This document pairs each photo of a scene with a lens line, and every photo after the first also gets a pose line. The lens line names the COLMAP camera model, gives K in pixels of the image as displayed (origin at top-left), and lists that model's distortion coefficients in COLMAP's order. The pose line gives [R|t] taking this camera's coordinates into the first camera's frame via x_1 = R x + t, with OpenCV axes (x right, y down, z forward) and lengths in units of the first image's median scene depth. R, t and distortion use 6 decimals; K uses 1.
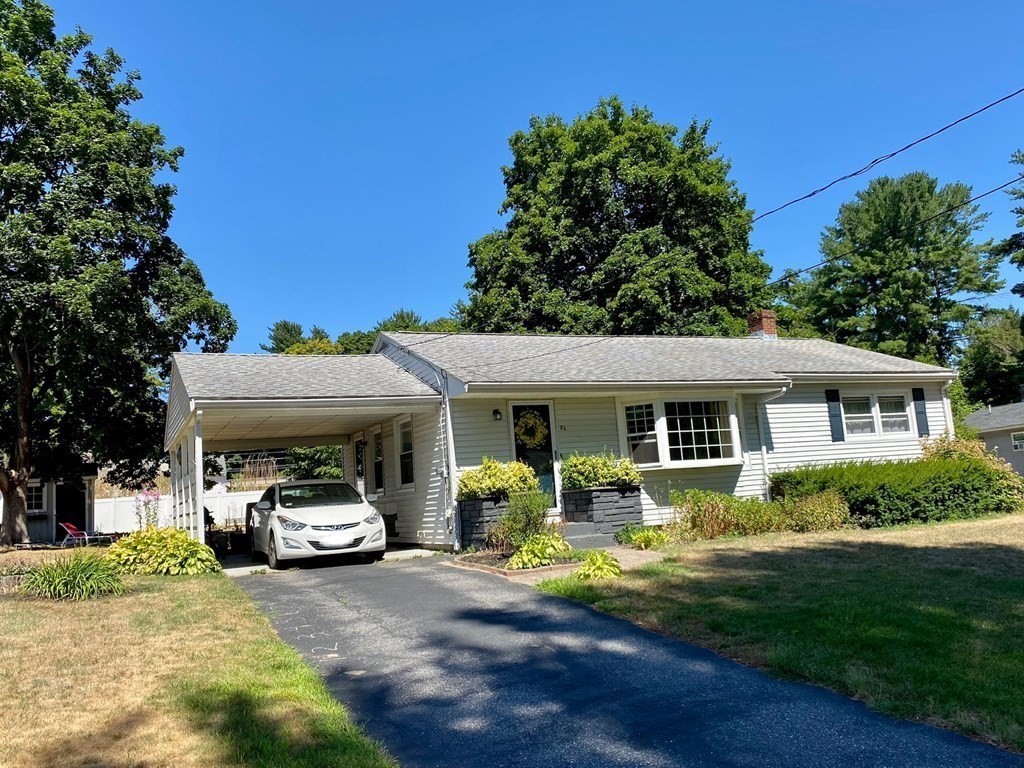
lens RADIAL K [[850.4, 0, 509.1], [0, 850.4, 380.0], [0, 0, 1]] dist [0.056751, -0.000680]
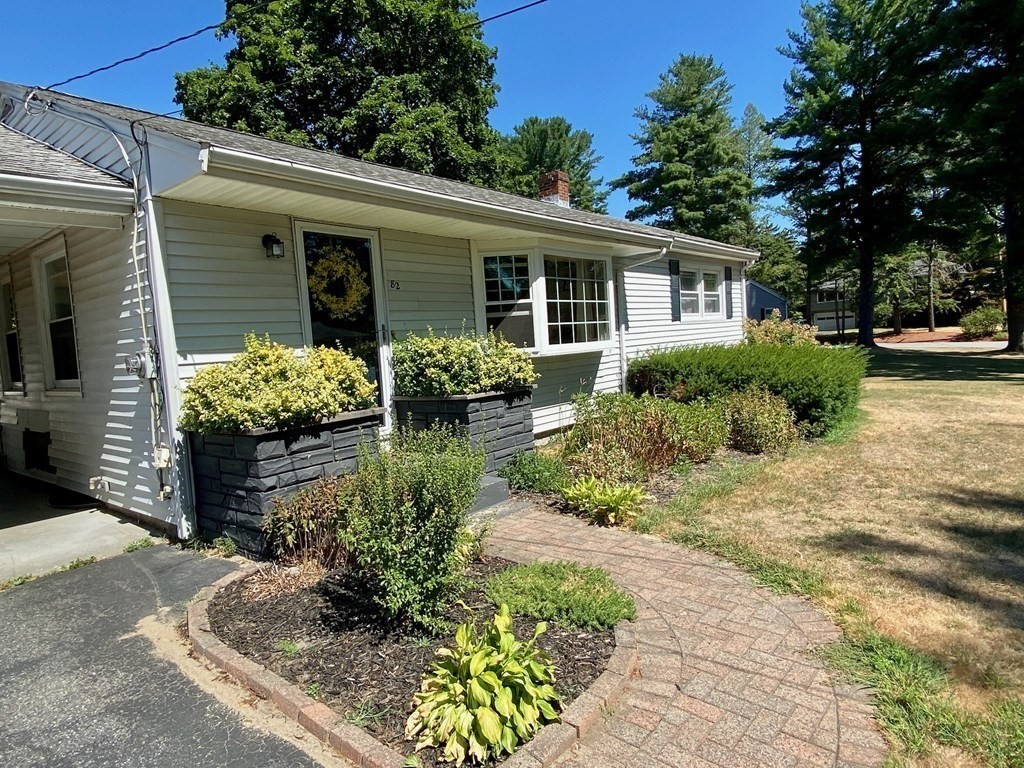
lens RADIAL K [[618.8, 0, 515.7], [0, 618.8, 386.5], [0, 0, 1]] dist [0.031237, -0.022154]
pose [[0.900308, -0.015858, 0.434964, -0.039777], [-0.064232, 0.983554, 0.168807, 0.045260], [-0.430487, -0.179917, 0.884483, 0.553593]]
